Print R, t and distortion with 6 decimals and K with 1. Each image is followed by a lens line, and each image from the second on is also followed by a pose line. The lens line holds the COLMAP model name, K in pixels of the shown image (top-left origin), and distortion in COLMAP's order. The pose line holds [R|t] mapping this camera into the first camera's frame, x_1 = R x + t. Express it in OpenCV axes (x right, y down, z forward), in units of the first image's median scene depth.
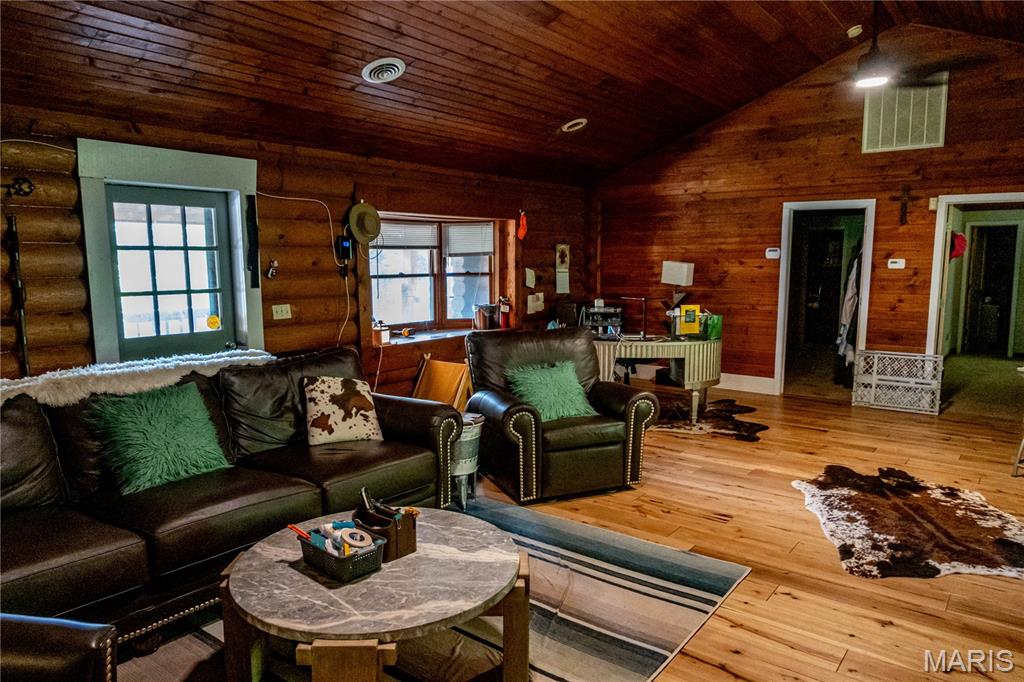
lens RADIAL K [[684.5, 0, 512.0], [0, 684.5, 341.0], [0, 0, 1]] dist [-0.005811, 0.000439]
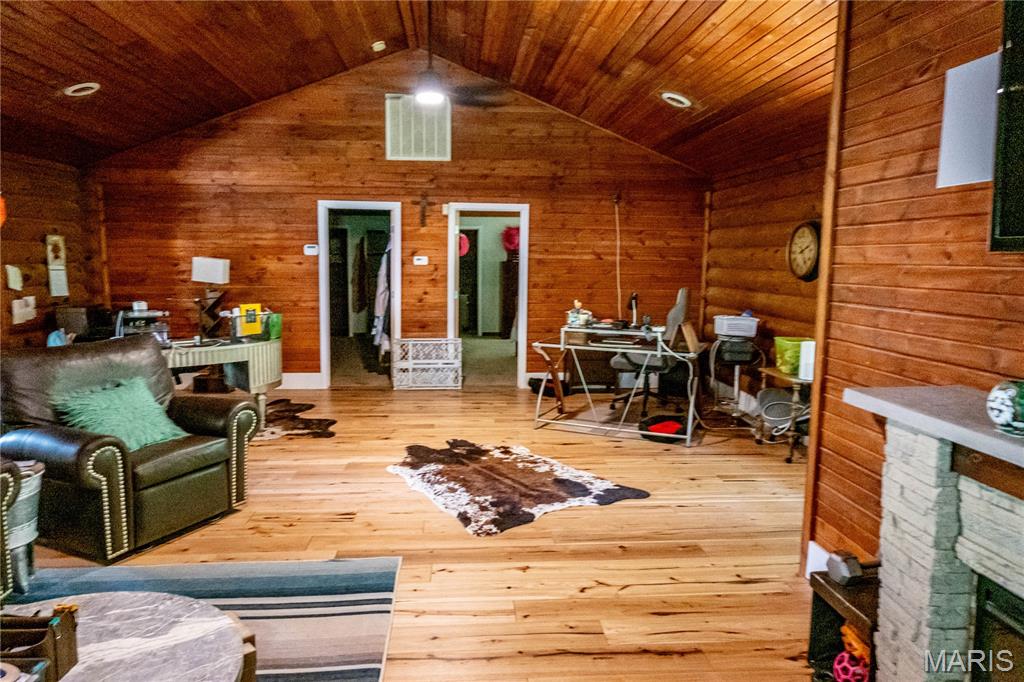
lens RADIAL K [[685.8, 0, 512.8], [0, 685.8, 338.6], [0, 0, 1]] dist [0.001957, 0.001816]
pose [[0.740140, -0.072789, 0.668502, -0.103528], [0.071412, 0.997011, 0.029493, -0.007388], [-0.668650, 0.025910, 0.743125, 0.060005]]
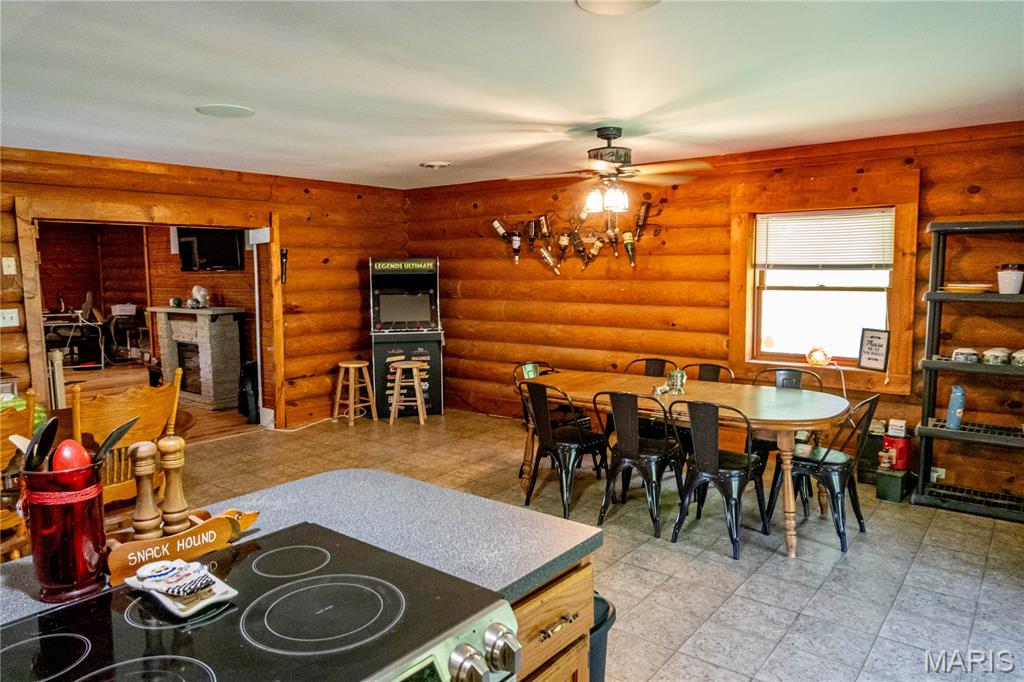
lens RADIAL K [[685.8, 0, 512.8], [0, 685.8, 338.6], [0, 0, 1]] dist [0.001957, 0.001816]
pose [[0.021519, -0.096633, 0.995087, -1.114121], [0.129364, 0.987220, 0.093072, 0.071552], [-0.991364, 0.126725, 0.033745, -0.564843]]
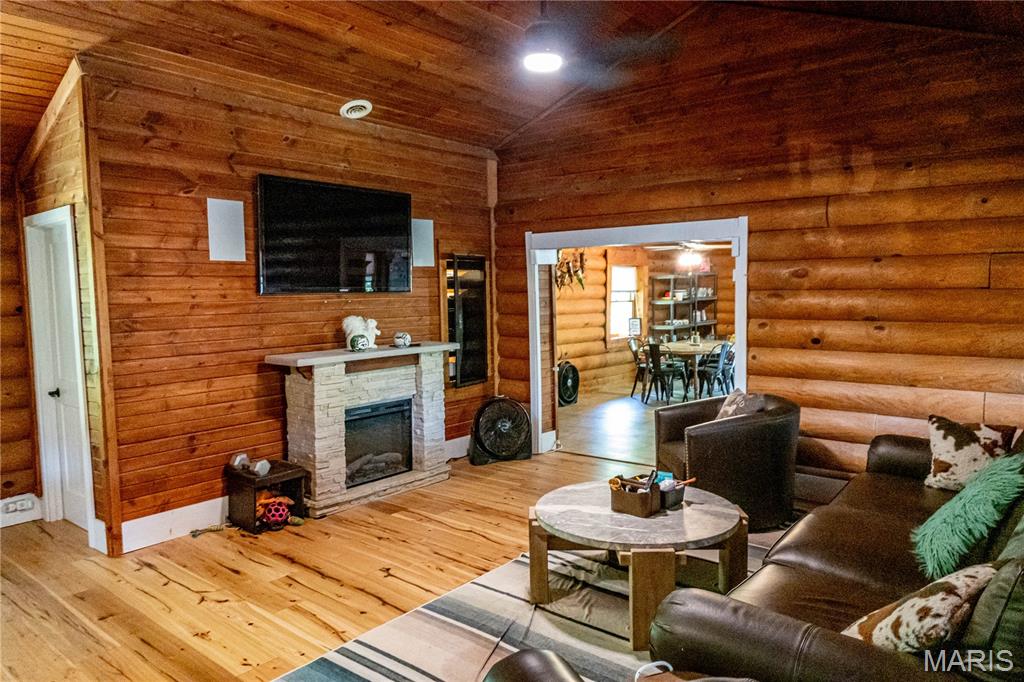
lens RADIAL K [[685.8, 0, 512.8], [0, 685.8, 338.6], [0, 0, 1]] dist [0.001957, 0.001816]
pose [[-0.999243, 0.013292, 0.036558, 0.000873], [0.020150, 0.980760, 0.194173, -0.117800], [-0.033274, 0.194762, -0.980286, 0.906824]]
